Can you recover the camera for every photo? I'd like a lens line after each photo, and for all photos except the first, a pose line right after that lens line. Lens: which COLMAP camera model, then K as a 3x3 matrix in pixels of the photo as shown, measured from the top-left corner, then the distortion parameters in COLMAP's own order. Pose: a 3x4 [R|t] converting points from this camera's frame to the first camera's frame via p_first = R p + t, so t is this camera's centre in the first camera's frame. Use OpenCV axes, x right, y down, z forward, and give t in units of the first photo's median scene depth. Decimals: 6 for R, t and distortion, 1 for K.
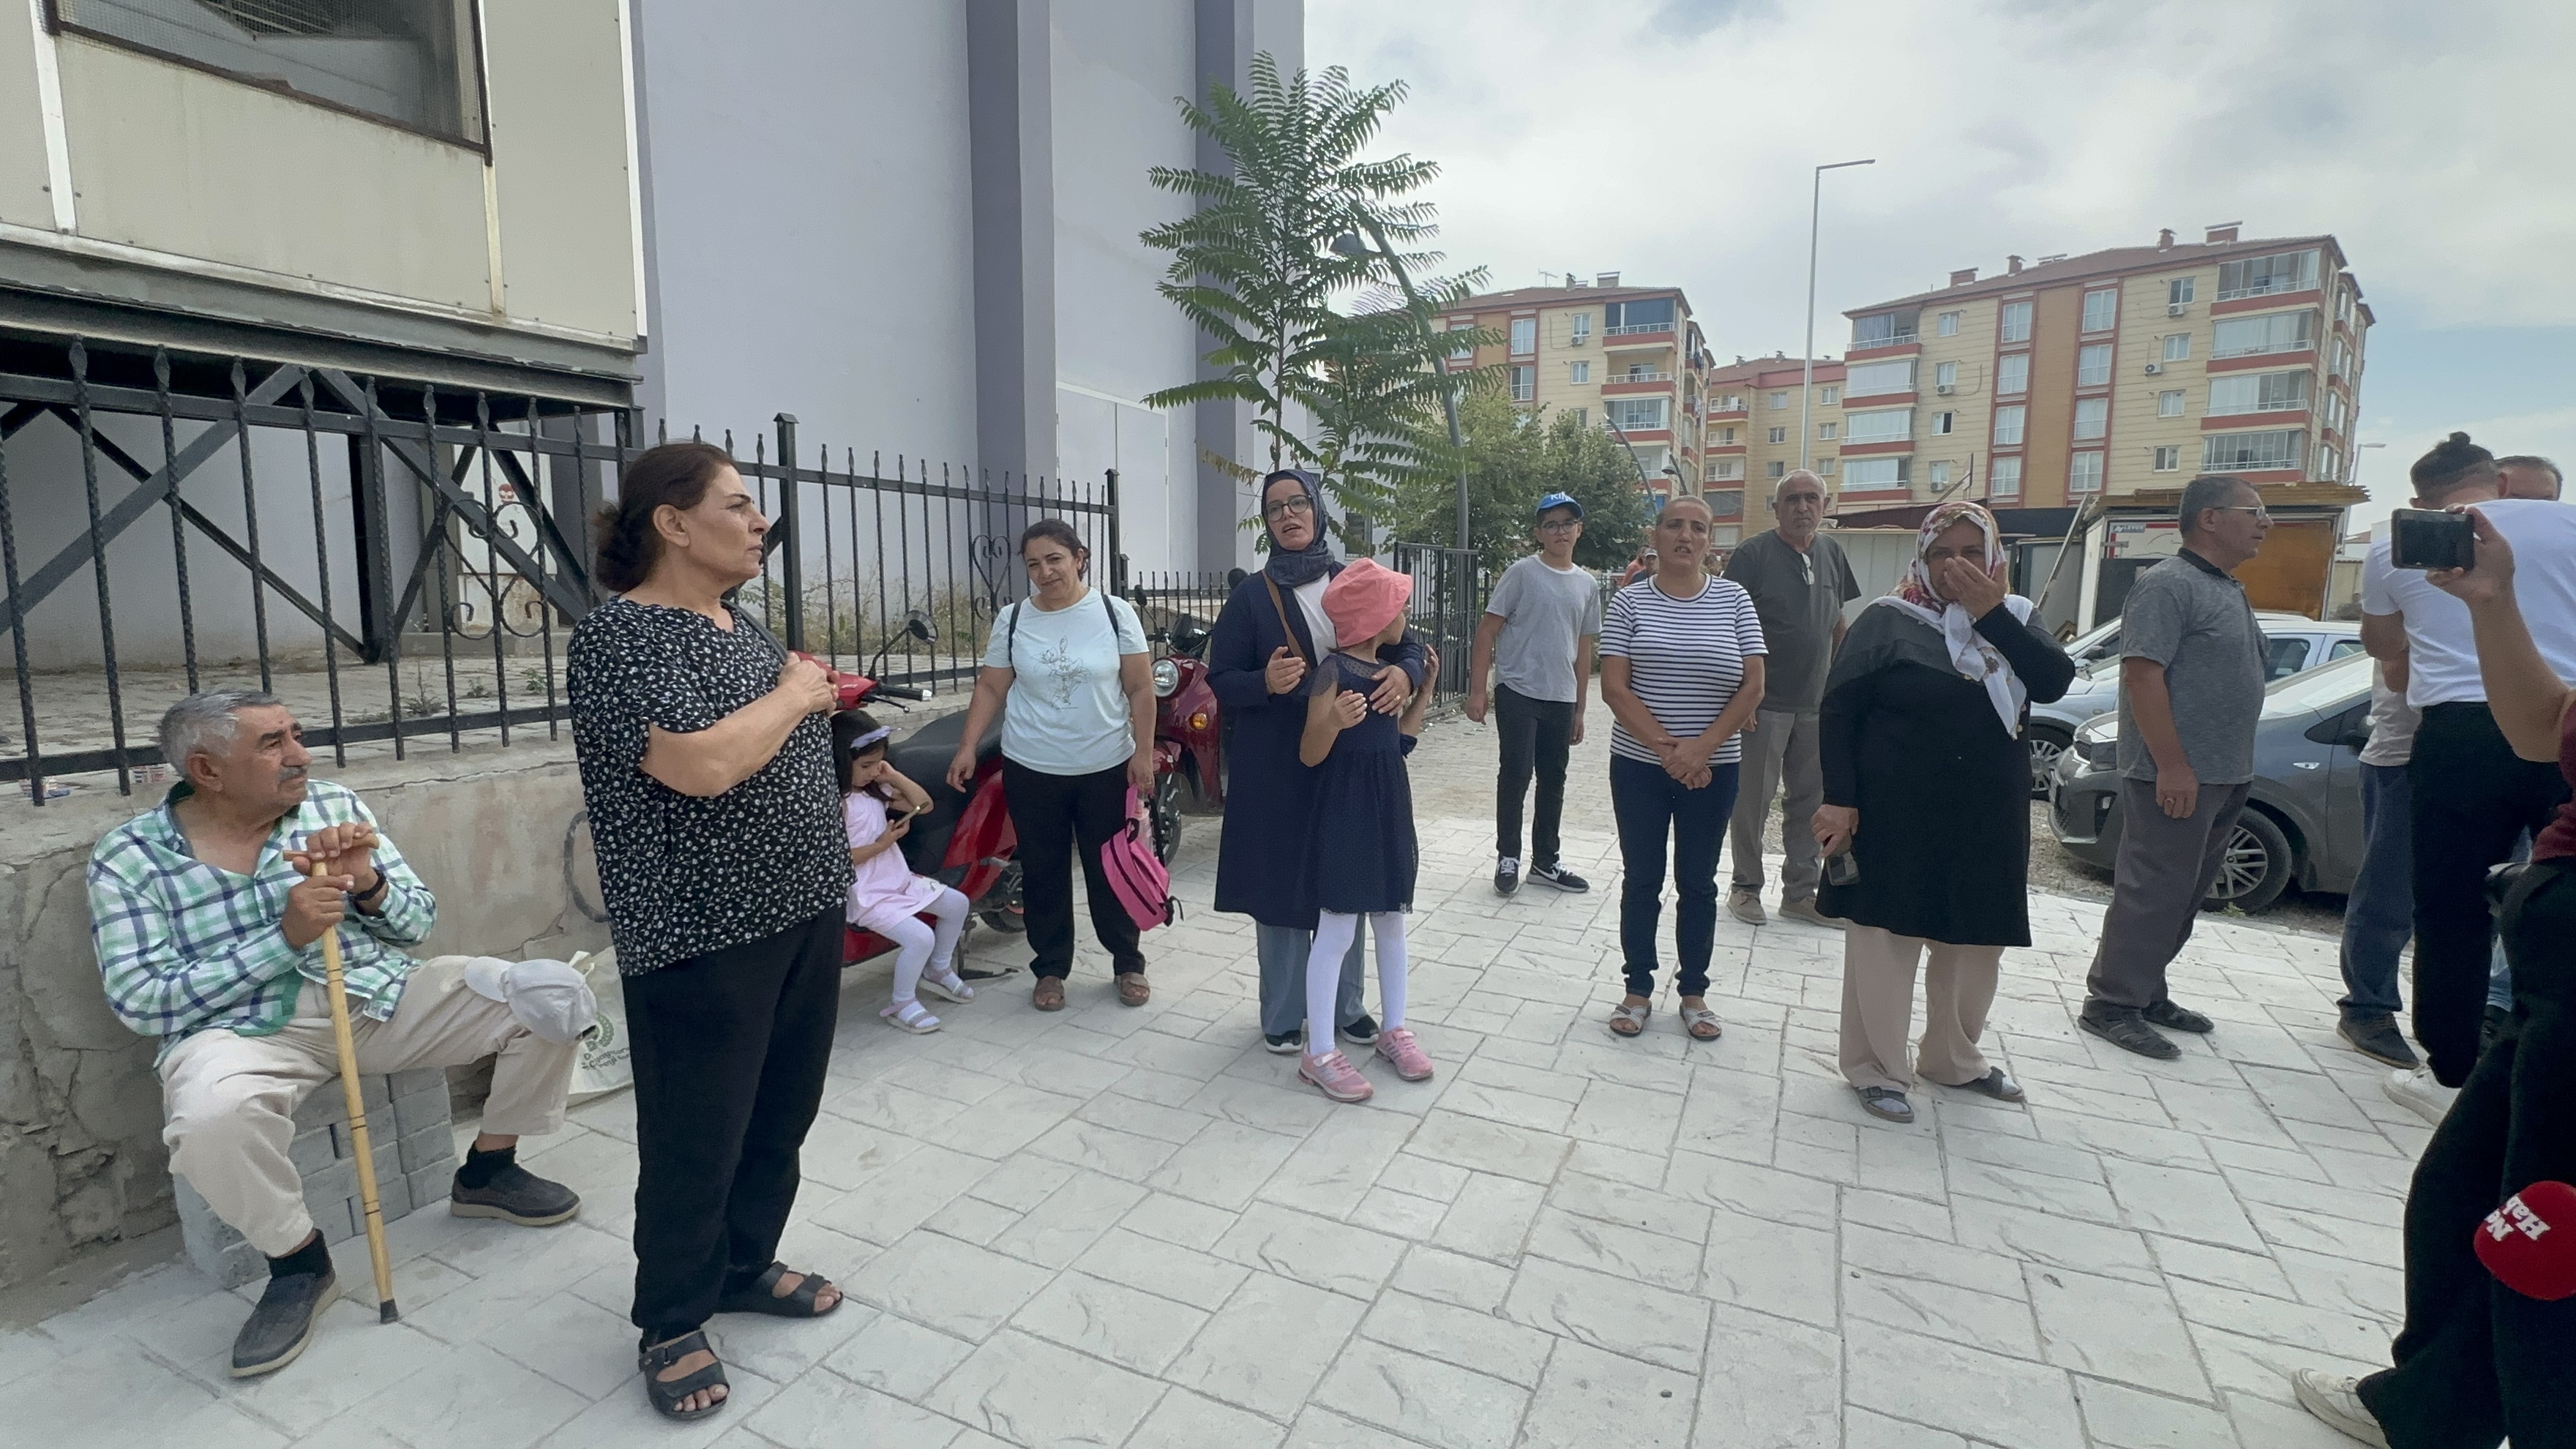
lens RADIAL K [[1170.2, 0, 1292.5], [0, 1170.2, 721.1], [0, 0, 1]] dist [-0.000883, 0.000976]
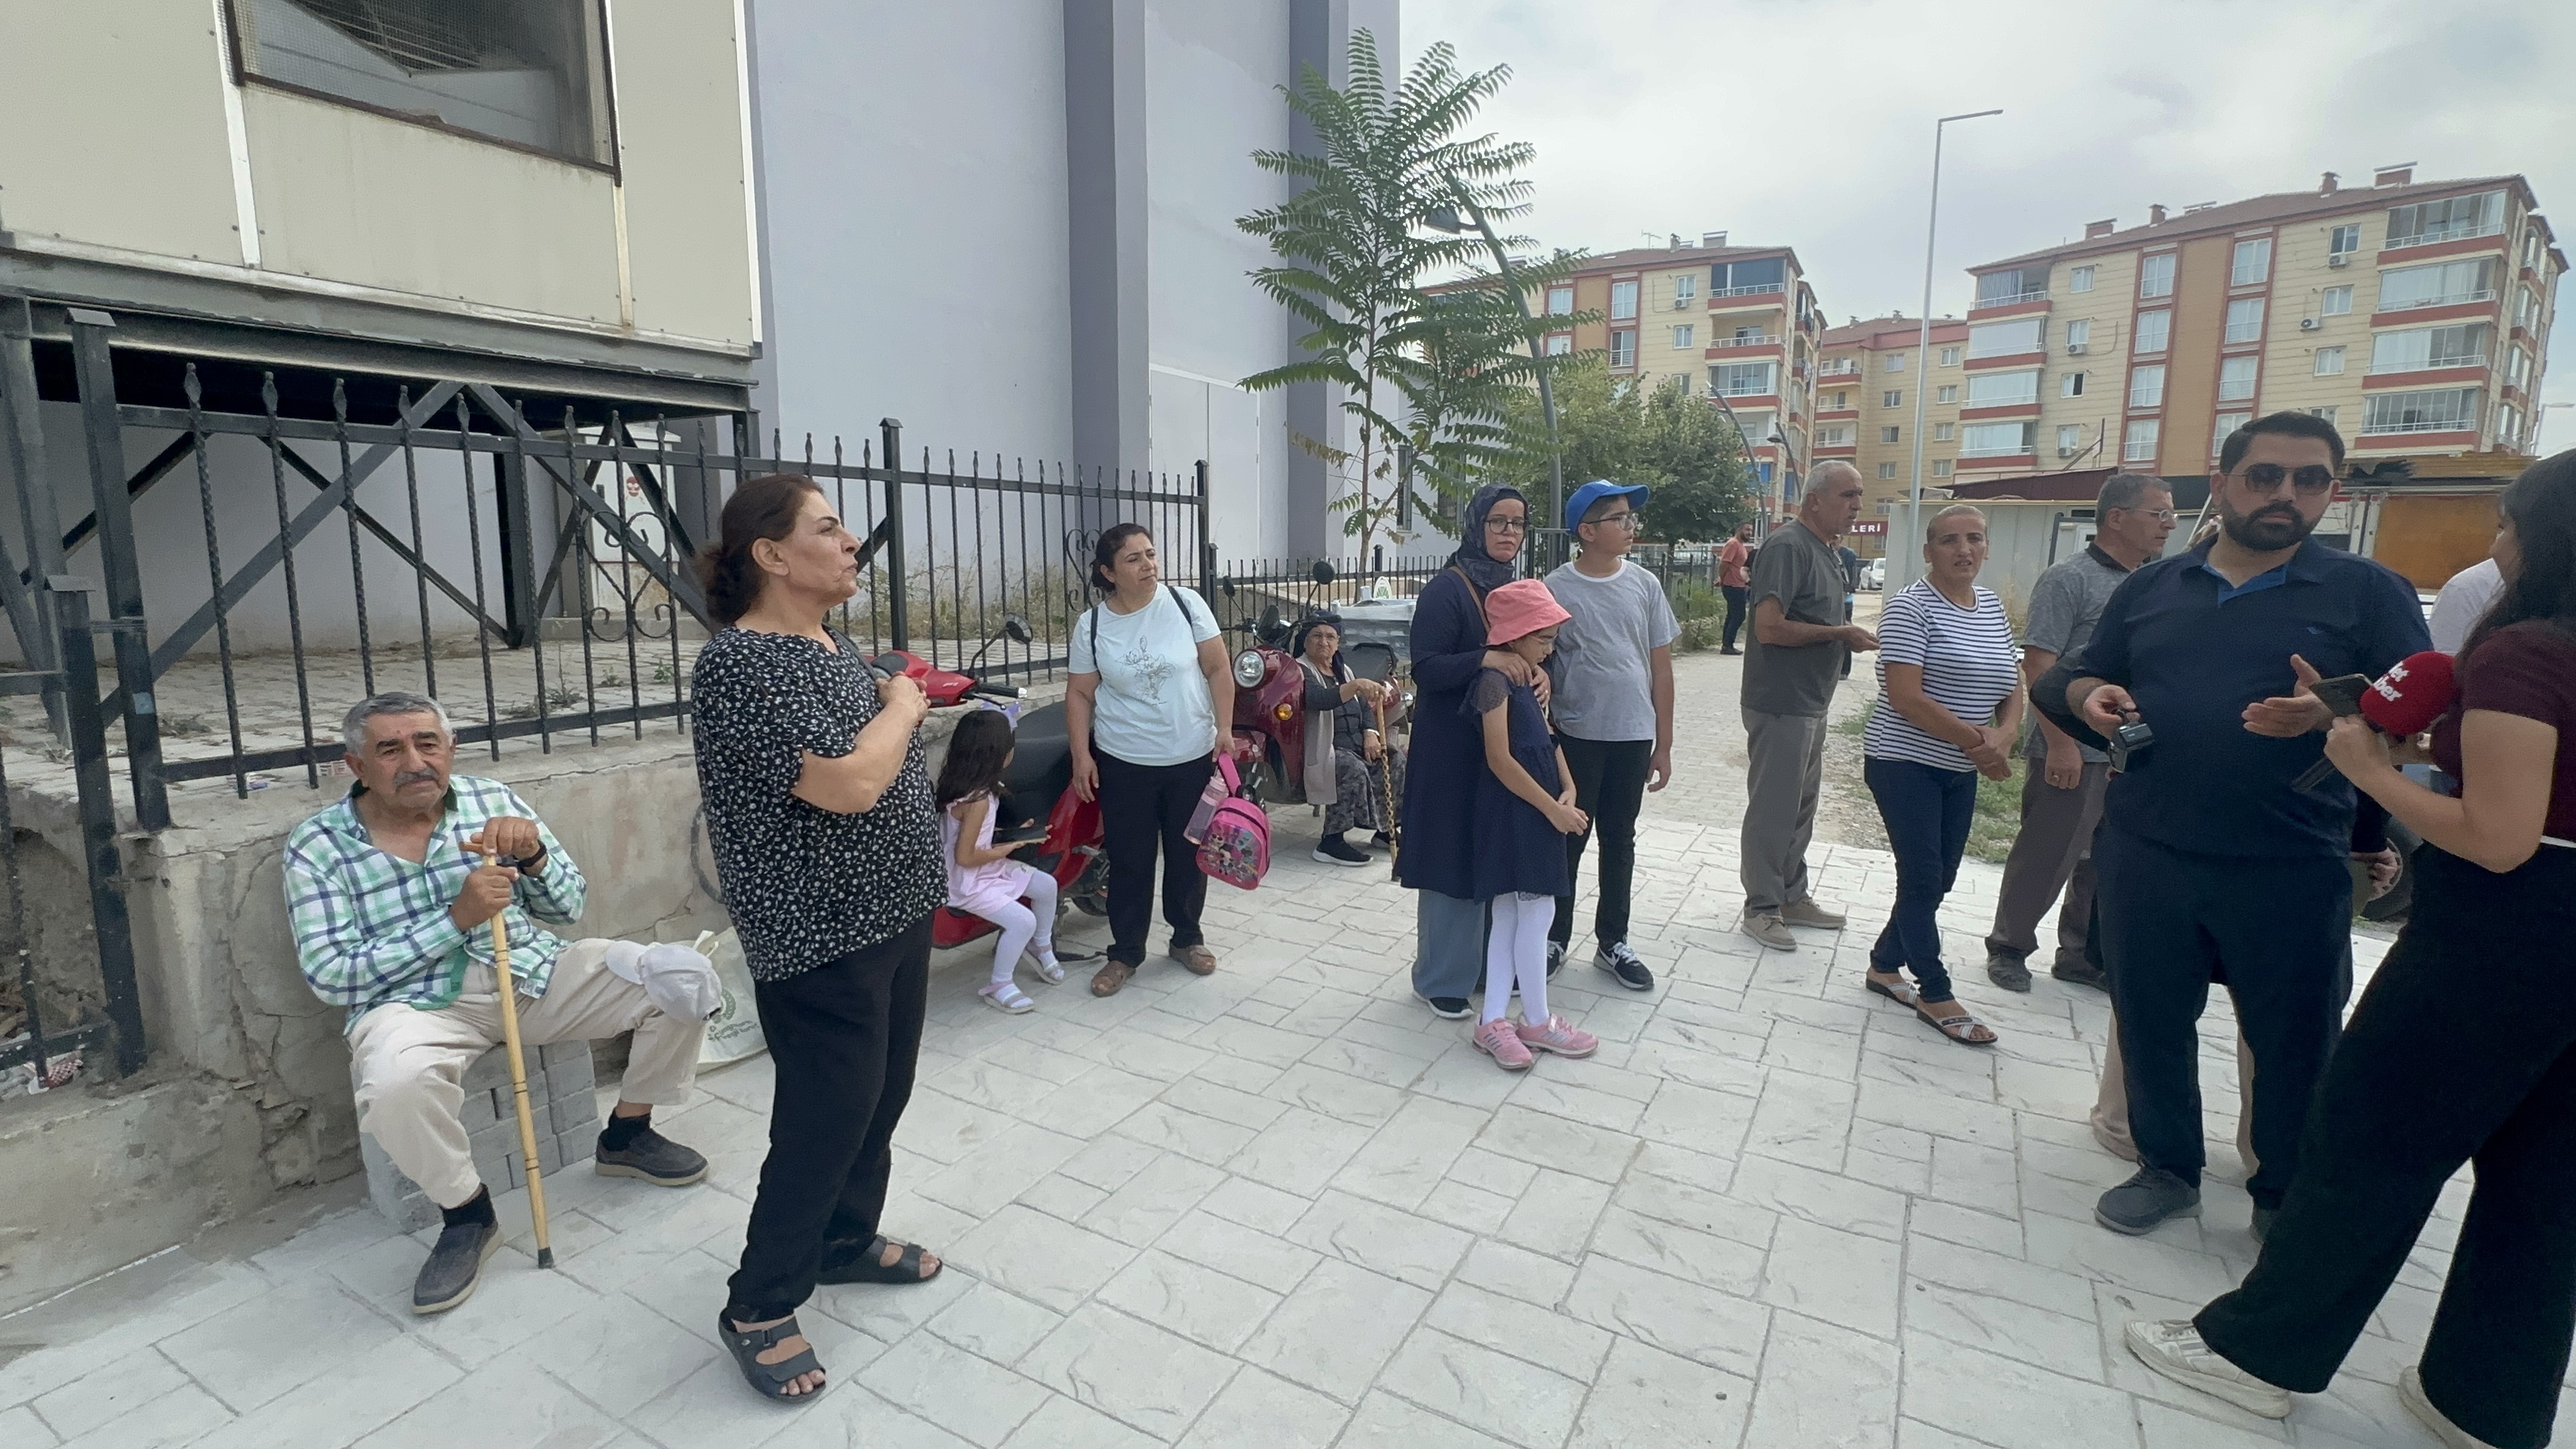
lens RADIAL K [[1170.2, 0, 1296.3], [0, 1170.2, 721.2], [0, 0, 1]] dist [-0.000883, 0.000976]
pose [[0.997157, 0.010416, -0.074625, 0.009955], [-0.008449, 0.999610, 0.026625, -0.026285], [0.074873, -0.025919, 0.996856, -0.024482]]
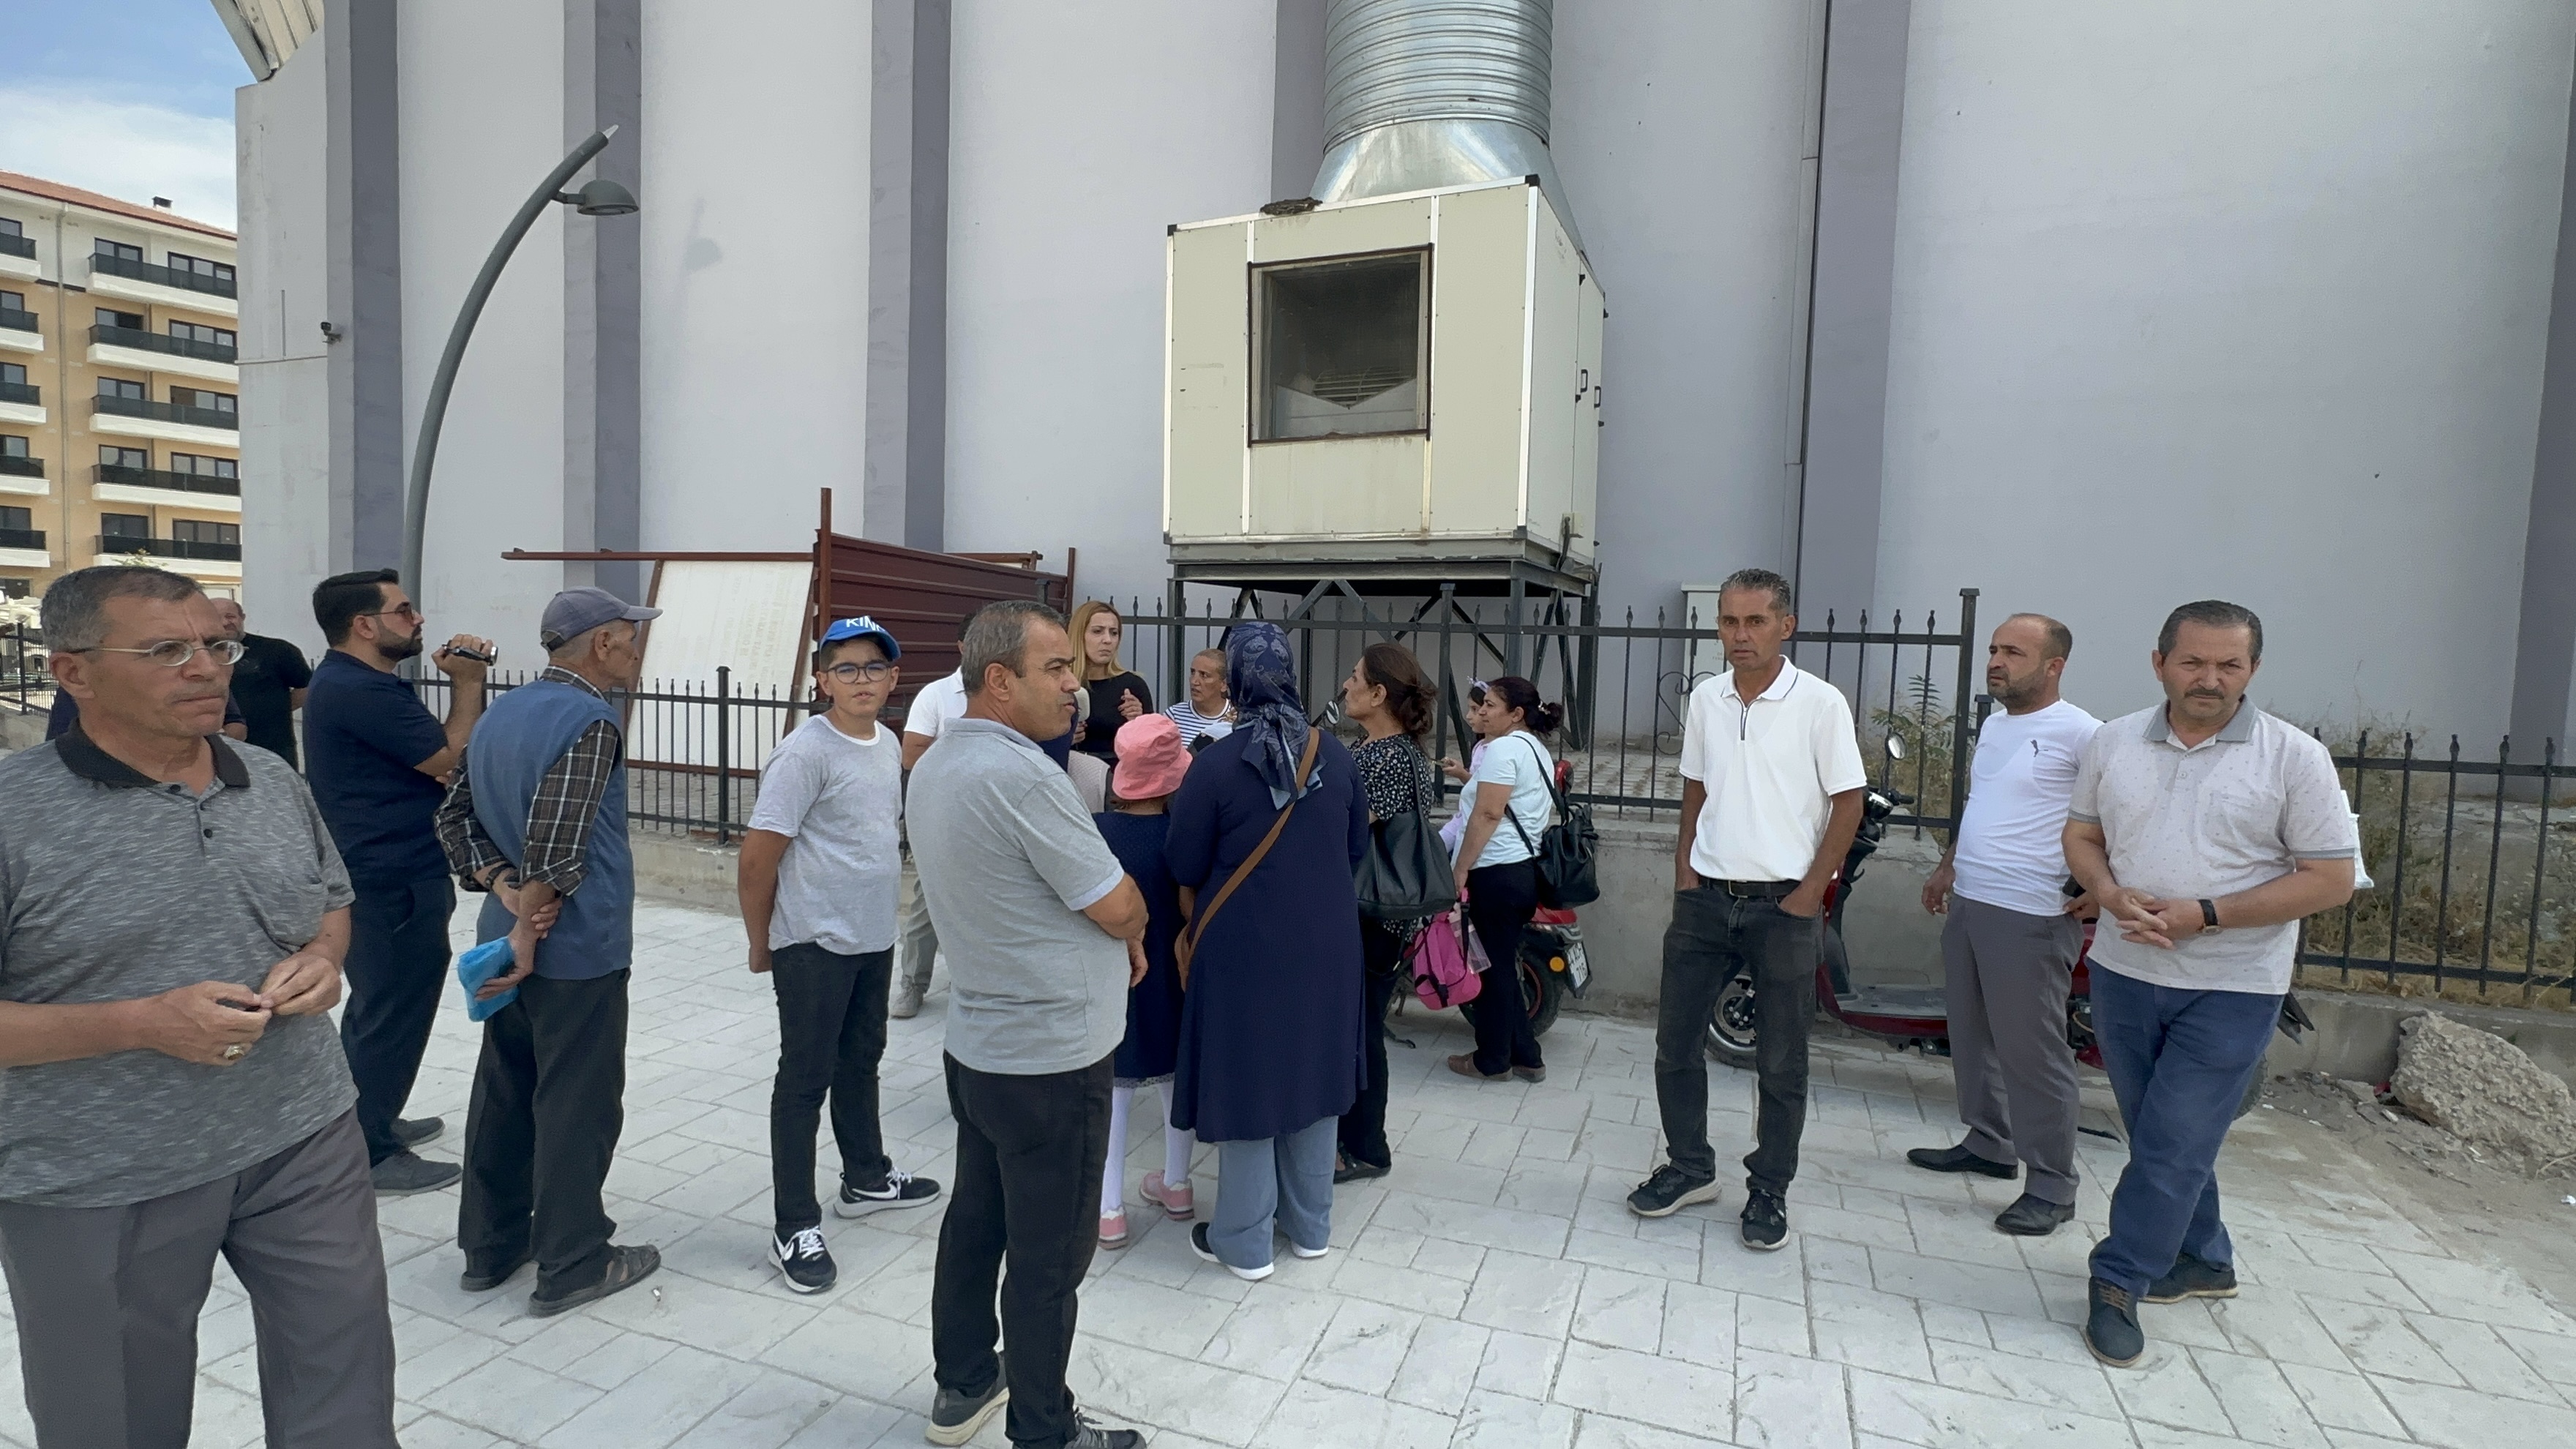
lens RADIAL K [[1170.2, 0, 1295.6], [0, 1170.2, 725.4], [0, 0, 1]] dist [-0.000883, 0.000976]
pose [[0.080065, 0.061032, -0.994919, 0.999884], [-0.146983, 0.987936, 0.048775, -0.156827], [0.985893, 0.142331, 0.088070, 0.811162]]
